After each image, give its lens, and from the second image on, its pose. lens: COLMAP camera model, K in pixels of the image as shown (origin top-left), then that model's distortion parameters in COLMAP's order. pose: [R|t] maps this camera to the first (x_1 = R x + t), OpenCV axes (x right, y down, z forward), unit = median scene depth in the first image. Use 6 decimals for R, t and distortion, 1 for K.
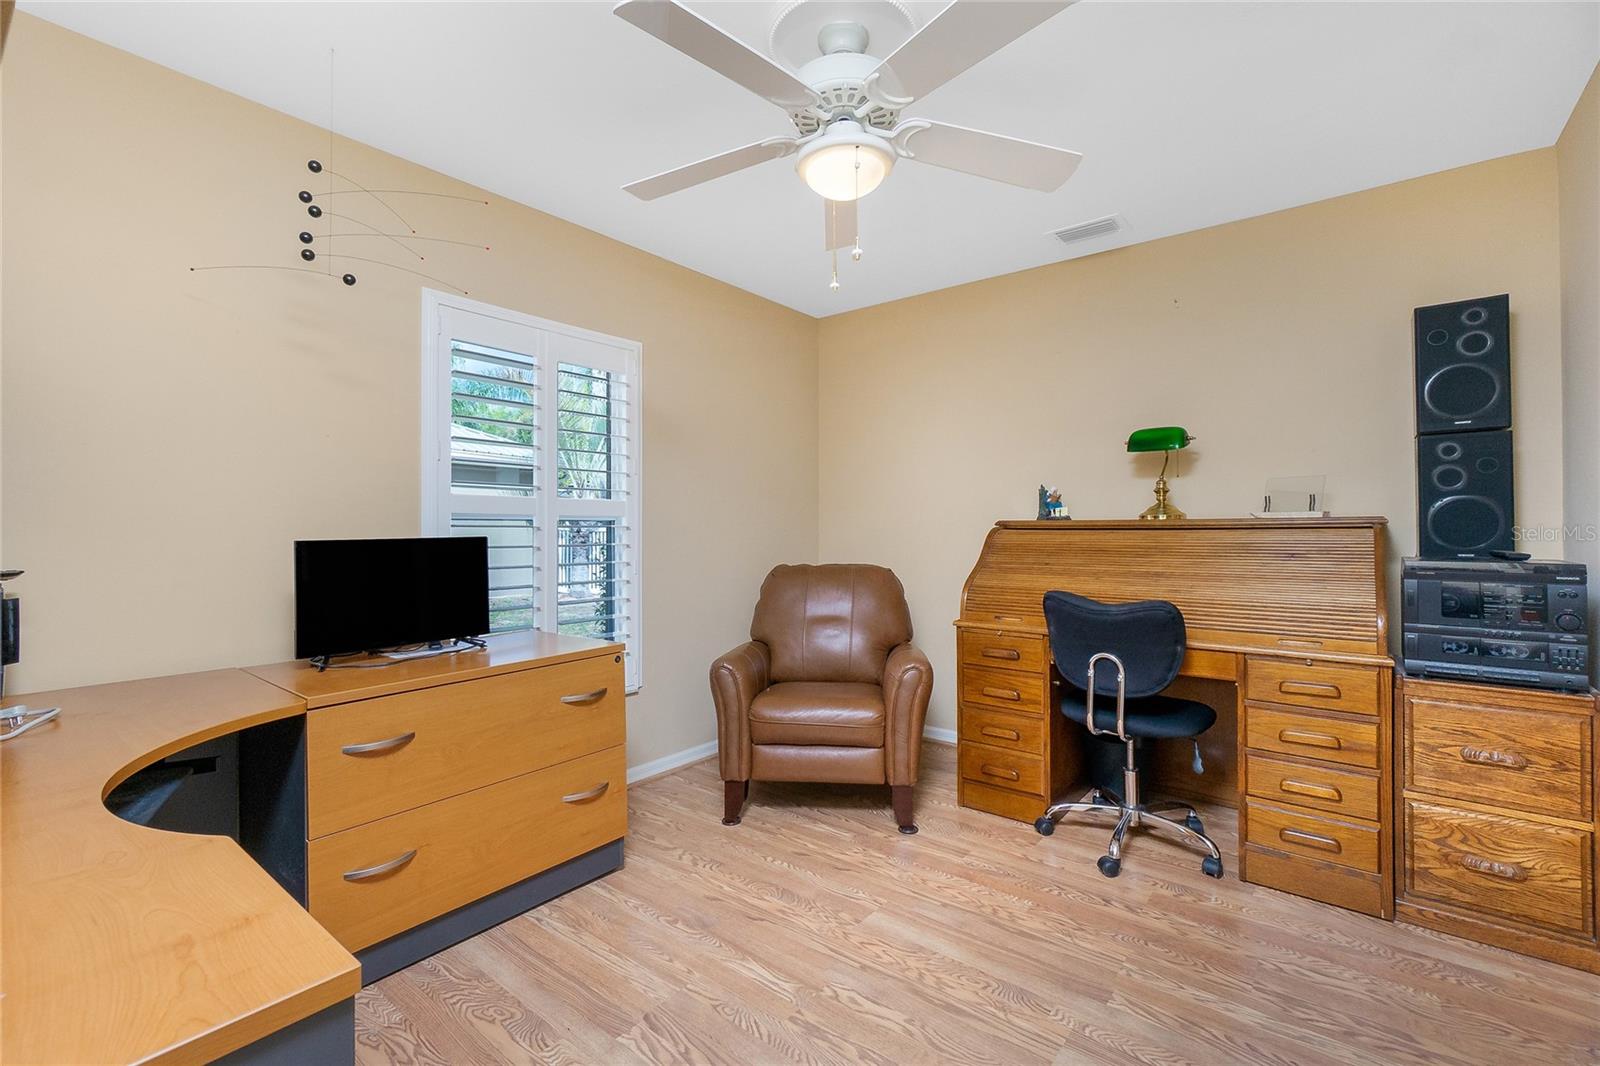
lens RADIAL K [[695.8, 0, 790.6], [0, 695.8, 519.5], [0, 0, 1]] dist [-0.002796, 0.002276]
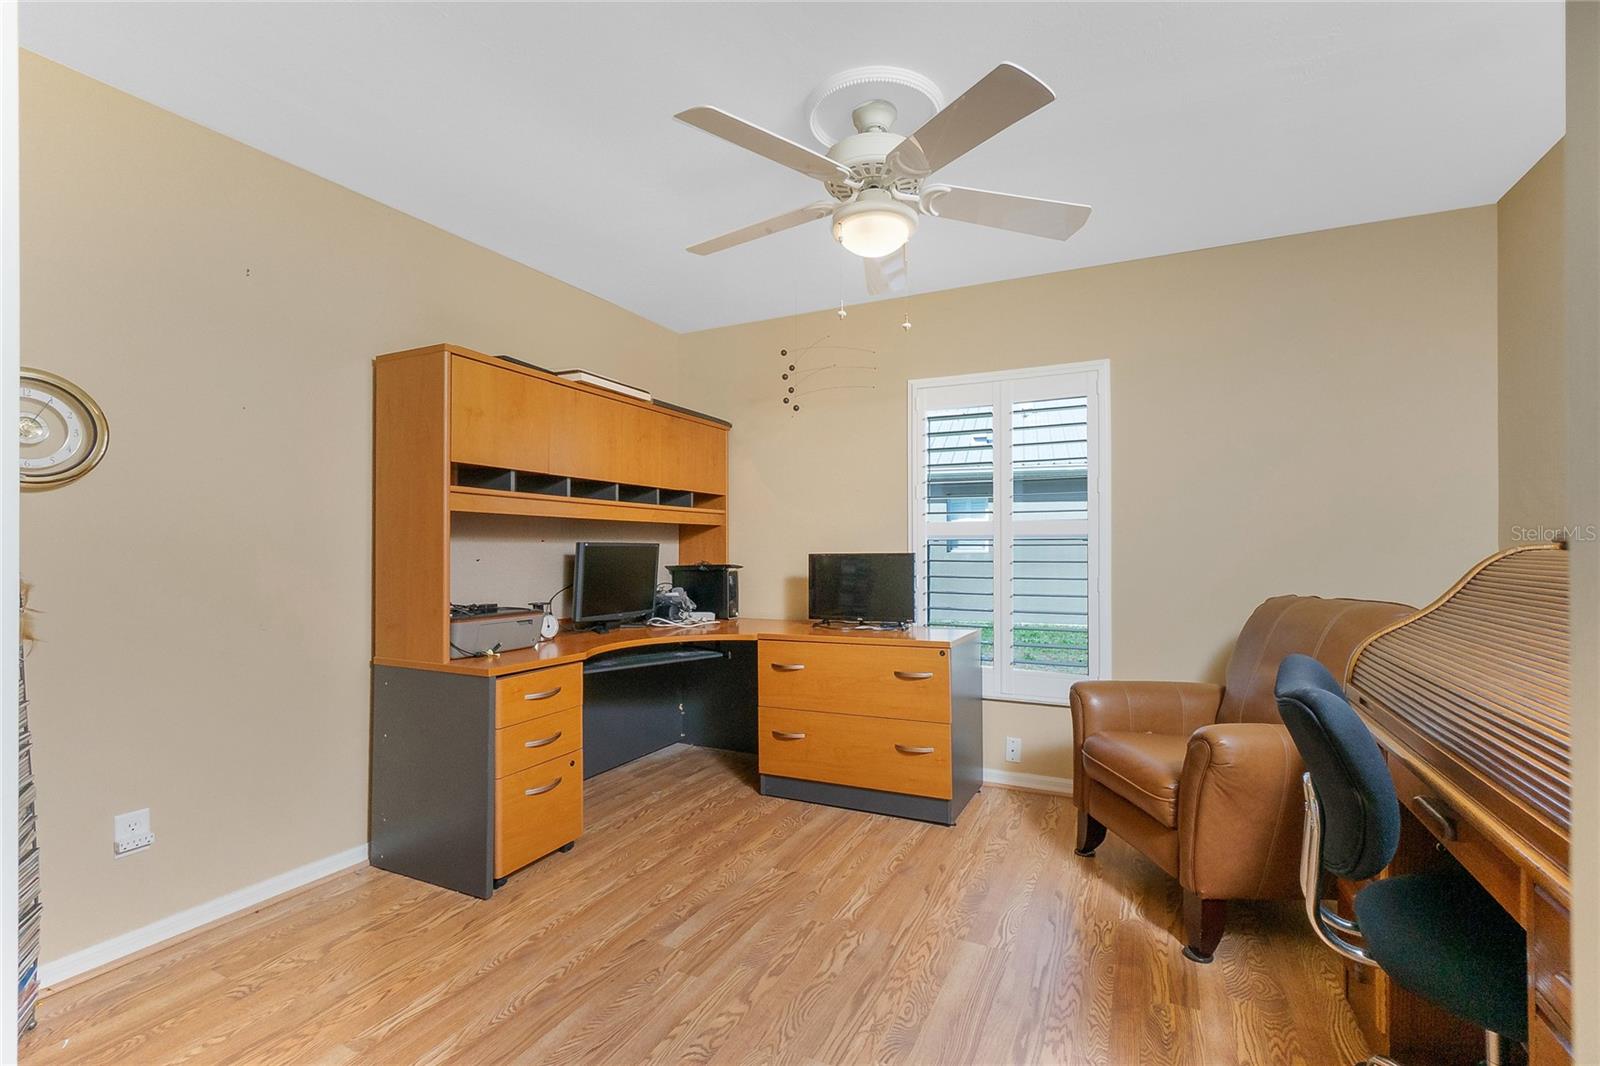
lens RADIAL K [[695.8, 0, 811.7], [0, 695.8, 545.9], [0, 0, 1]] dist [-0.002796, 0.002276]
pose [[0.235932, 0.001347, -0.971769, 0.930881], [0.013231, 0.999902, 0.004599, 0.001334], [0.971680, -0.013943, 0.235891, 0.508549]]
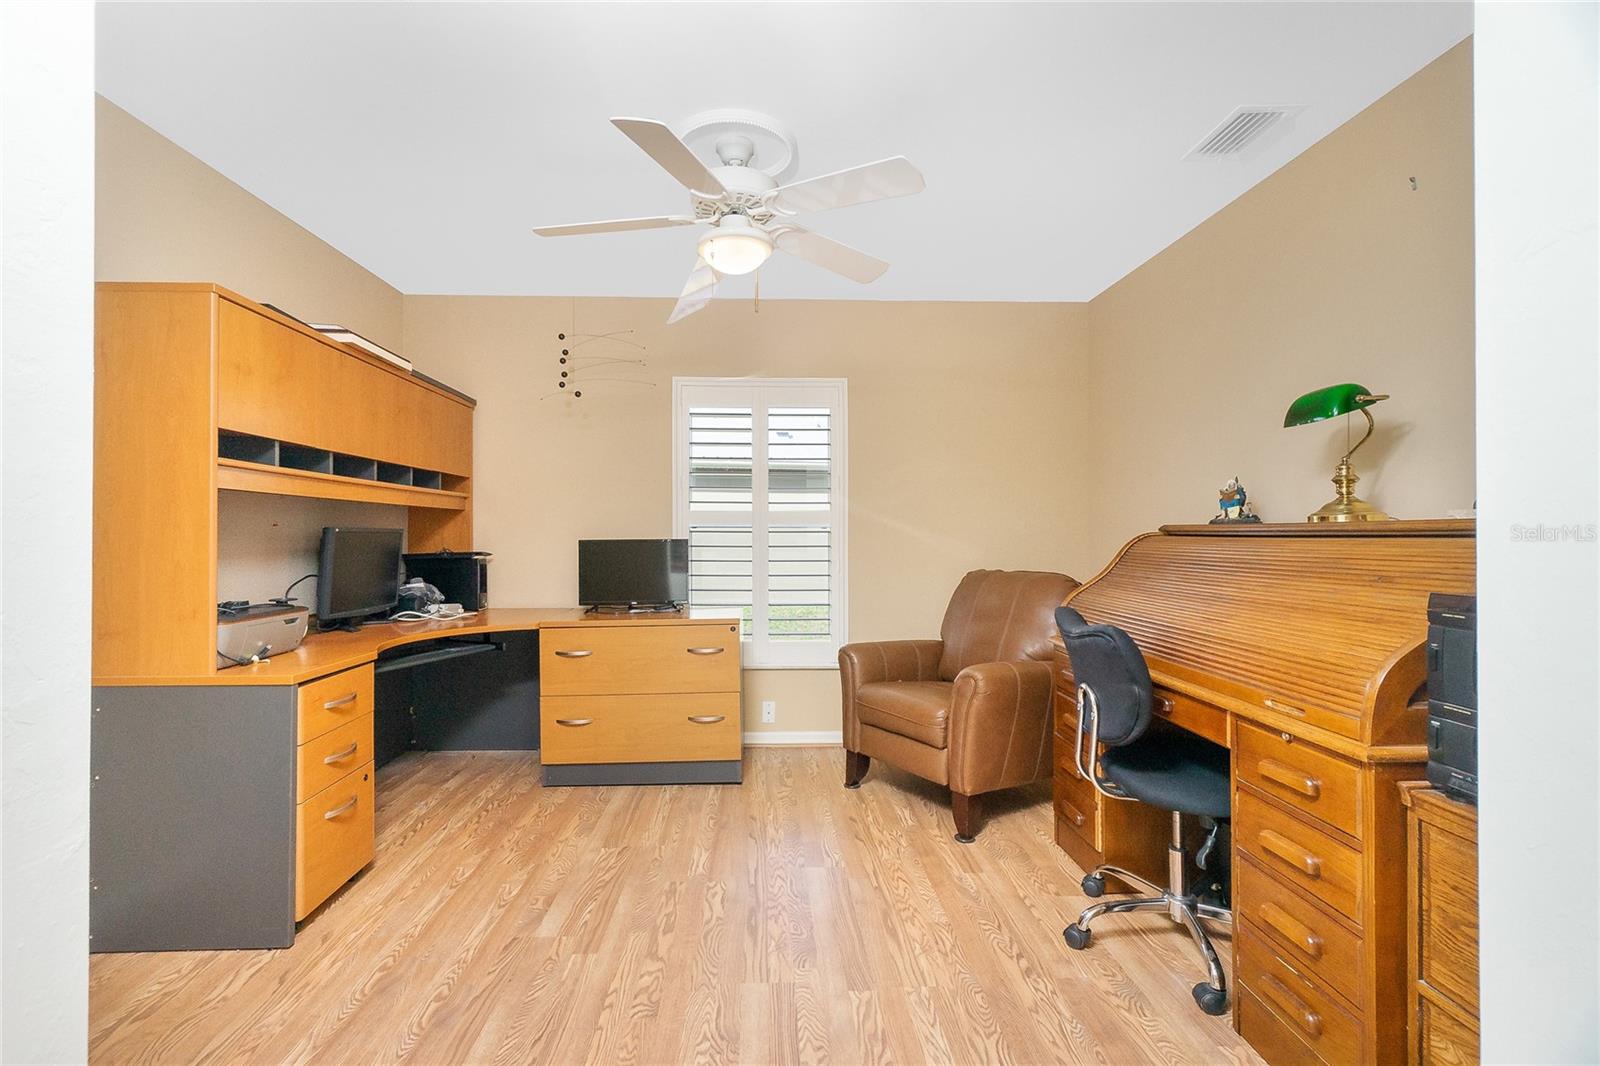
lens RADIAL K [[695.8, 0, 769.9], [0, 695.8, 530.2], [0, 0, 1]] dist [-0.002796, 0.002276]
pose [[0.647677, -0.000954, -0.761914, 0.875788], [0.008303, 0.999949, 0.005805, -0.001168], [0.761870, -0.010086, 0.647652, 0.179417]]
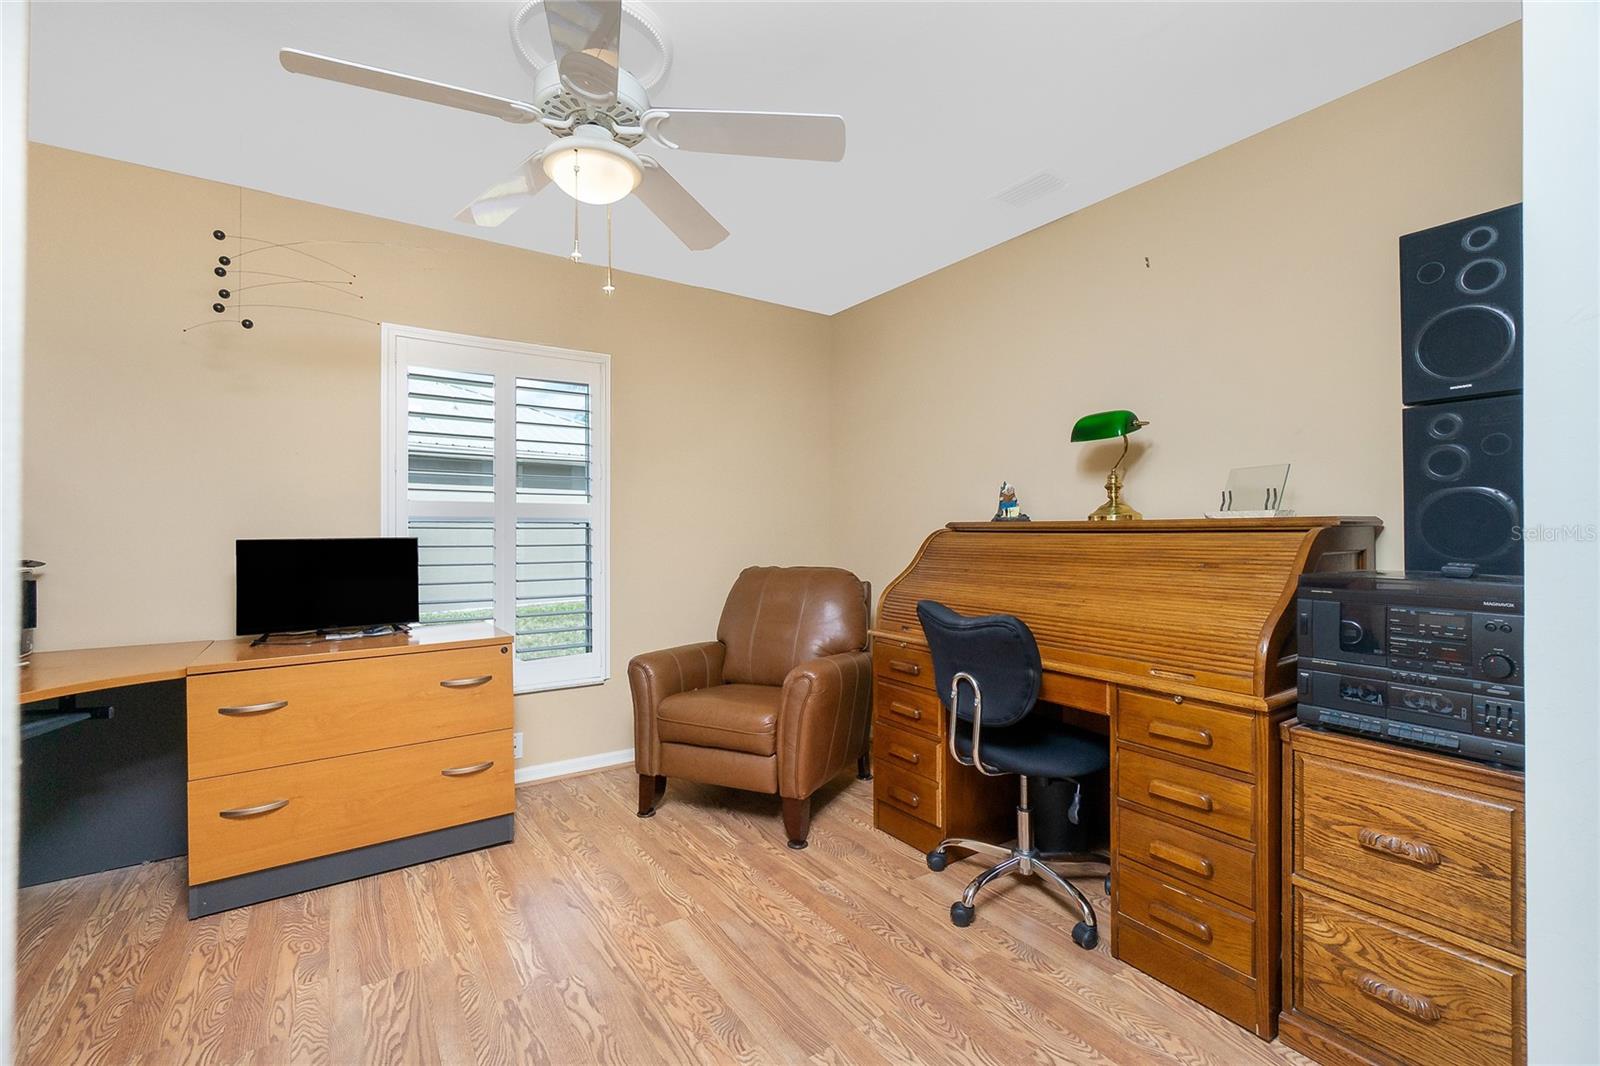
lens RADIAL K [[695.8, 0, 790.5], [0, 695.8, 525.3], [0, 0, 1]] dist [-0.002796, 0.002276]
pose [[0.955453, -0.000165, -0.295143, 0.521093], [0.002115, 0.999978, 0.006287, -0.000508], [0.295135, -0.006631, 0.955432, 0.098396]]
